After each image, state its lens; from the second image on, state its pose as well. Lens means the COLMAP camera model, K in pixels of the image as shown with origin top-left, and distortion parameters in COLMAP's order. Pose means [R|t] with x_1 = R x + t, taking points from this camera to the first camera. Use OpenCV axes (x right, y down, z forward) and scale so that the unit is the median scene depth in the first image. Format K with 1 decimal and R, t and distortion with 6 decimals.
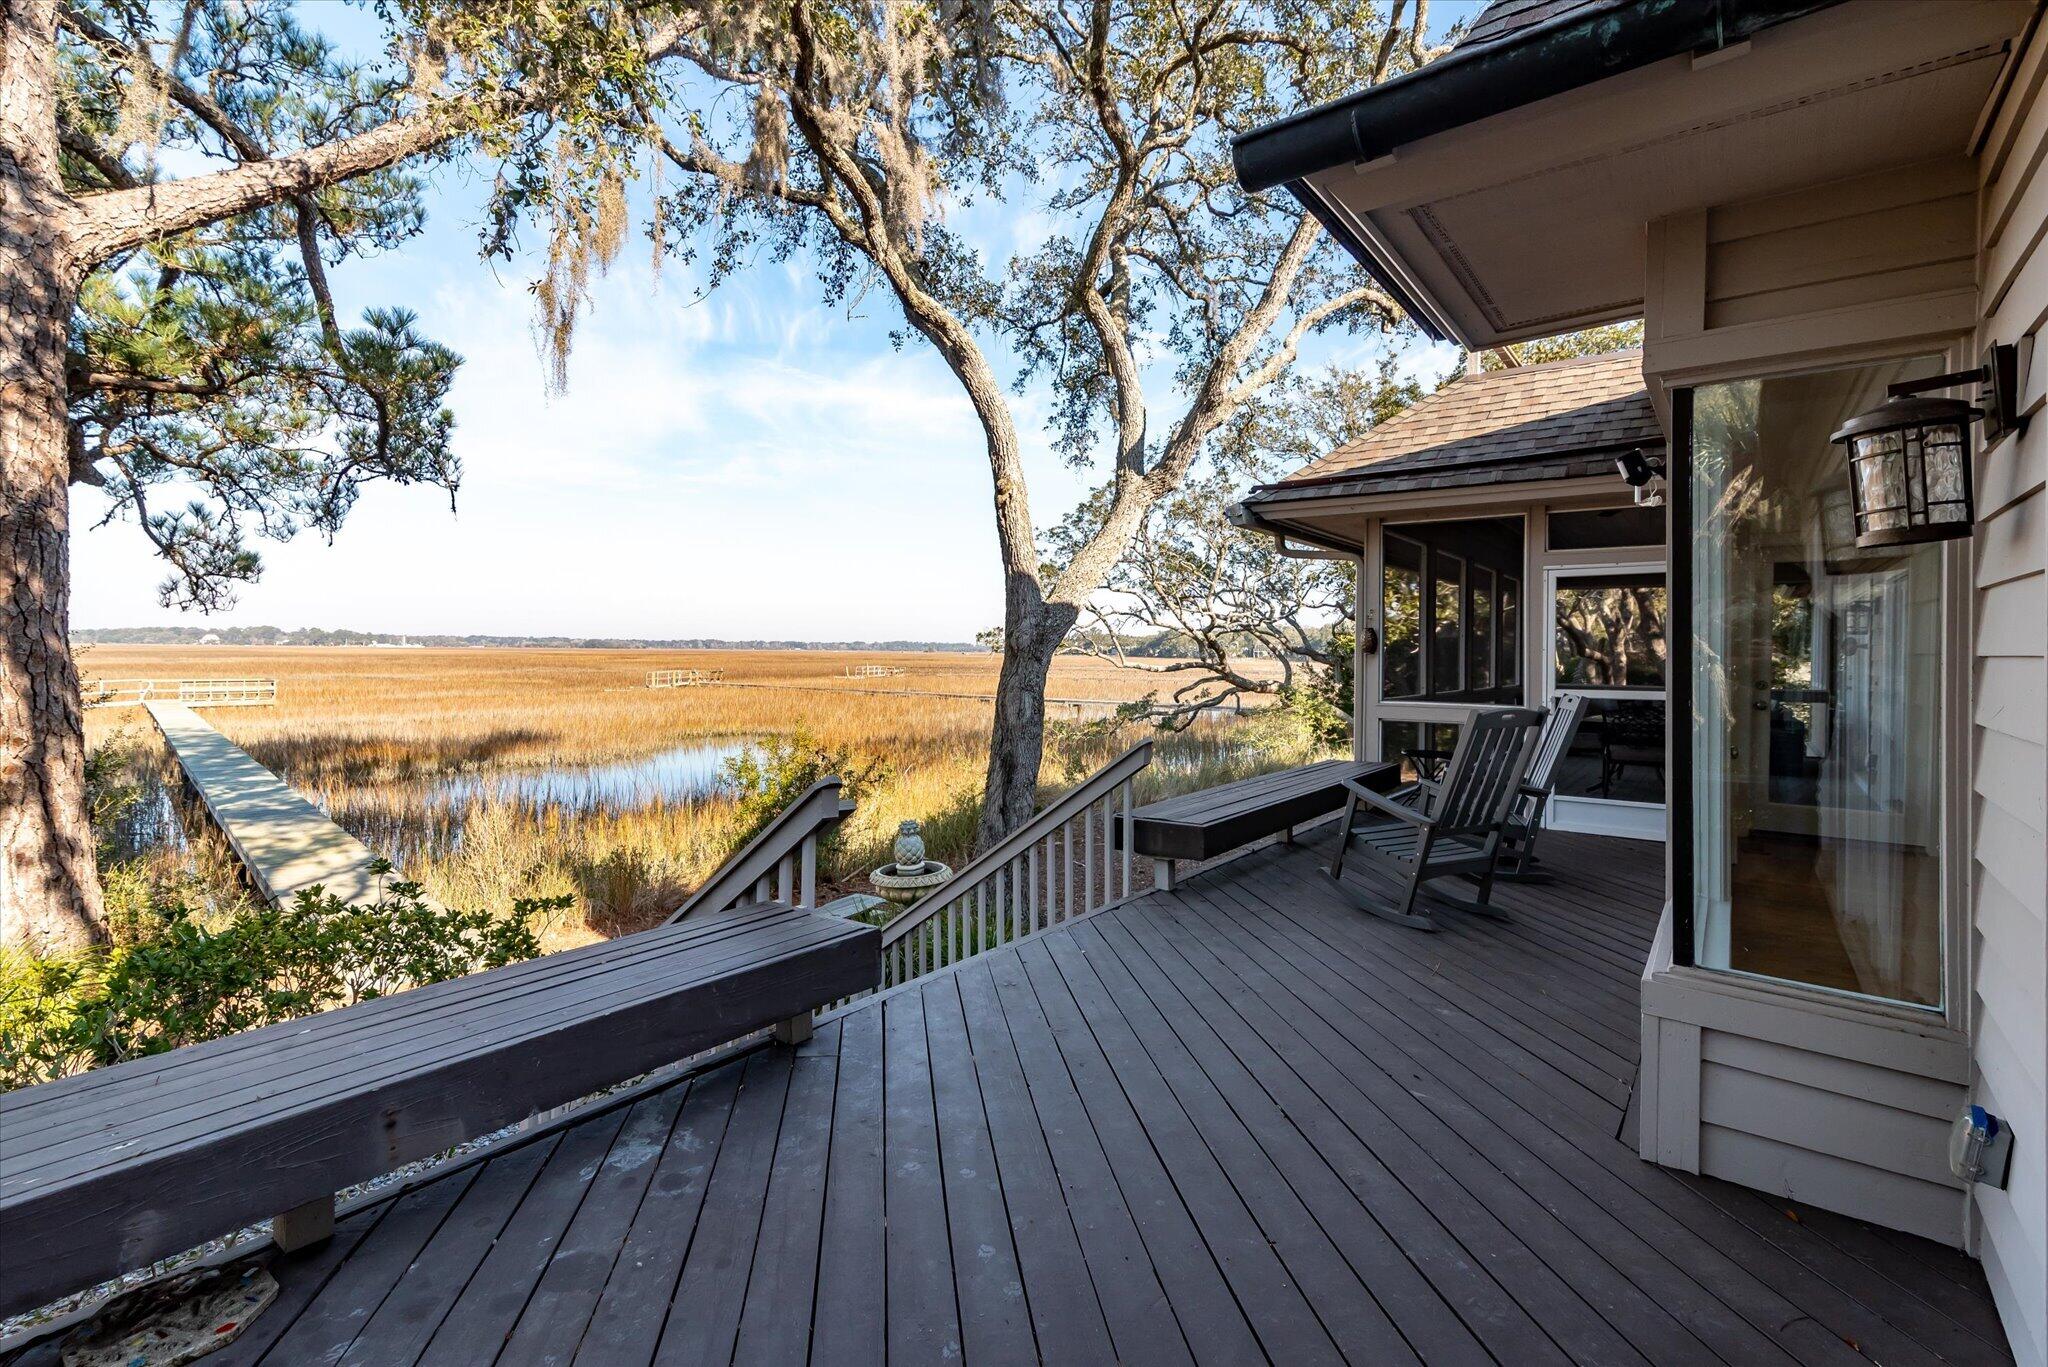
lens RADIAL K [[913.4, 0, 1025.4], [0, 913.4, 645.0], [0, 0, 1]] dist [0.014073, -0.002473]
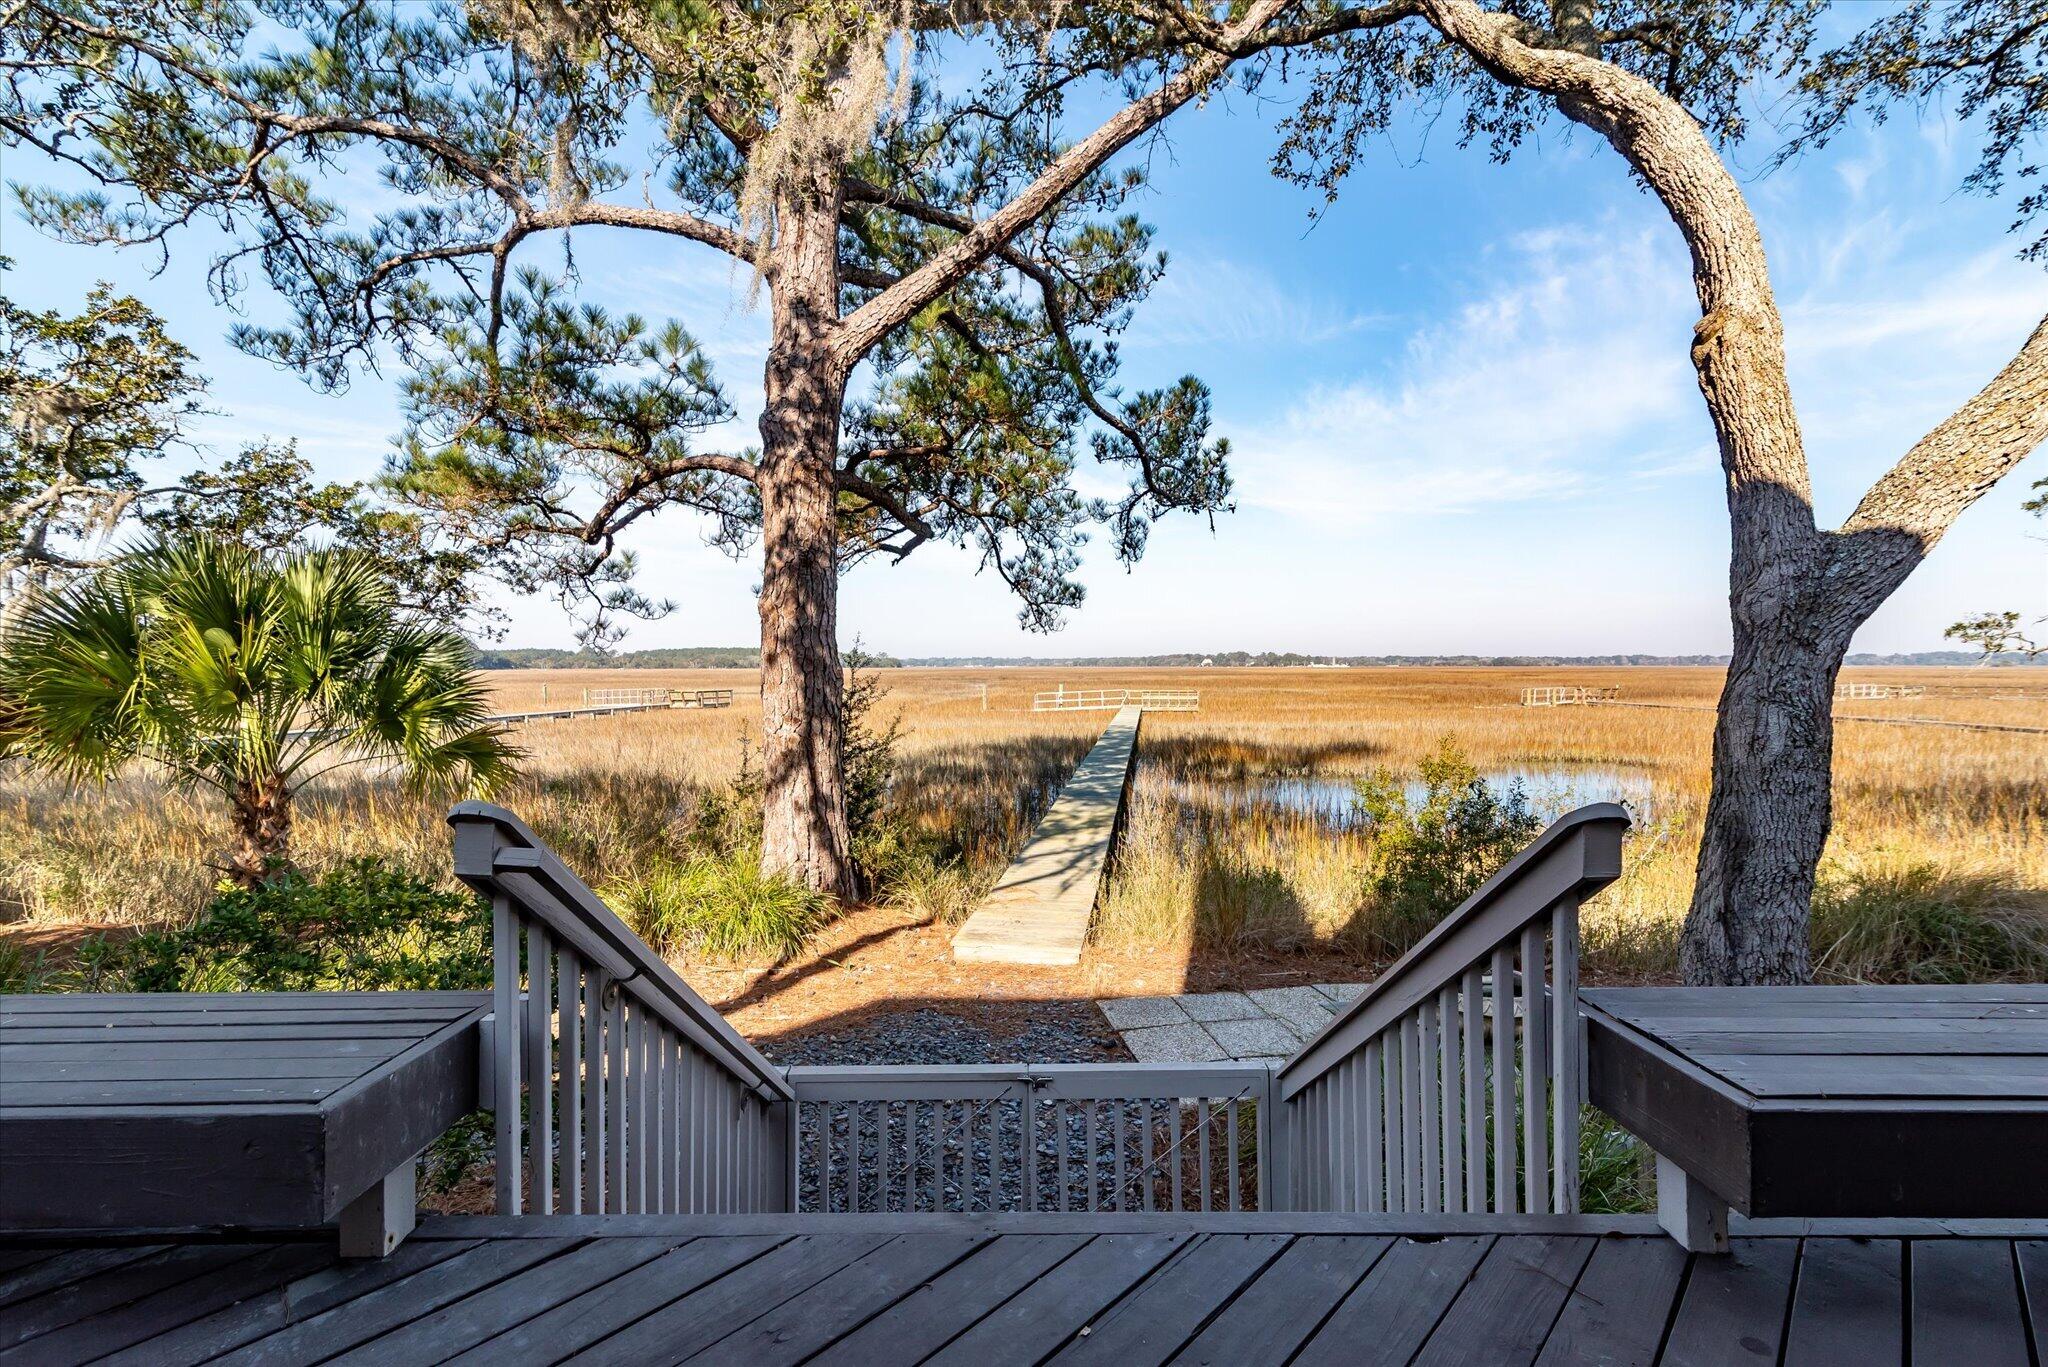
lens RADIAL K [[913.4, 0, 1031.2], [0, 913.4, 679.6], [0, 0, 1]] dist [0.014073, -0.002473]
pose [[0.609909, -0.000950, -0.792471, 0.162237], [0.015054, 0.999833, 0.010388, 0.024259], [0.792328, -0.018266, 0.609822, 0.331345]]
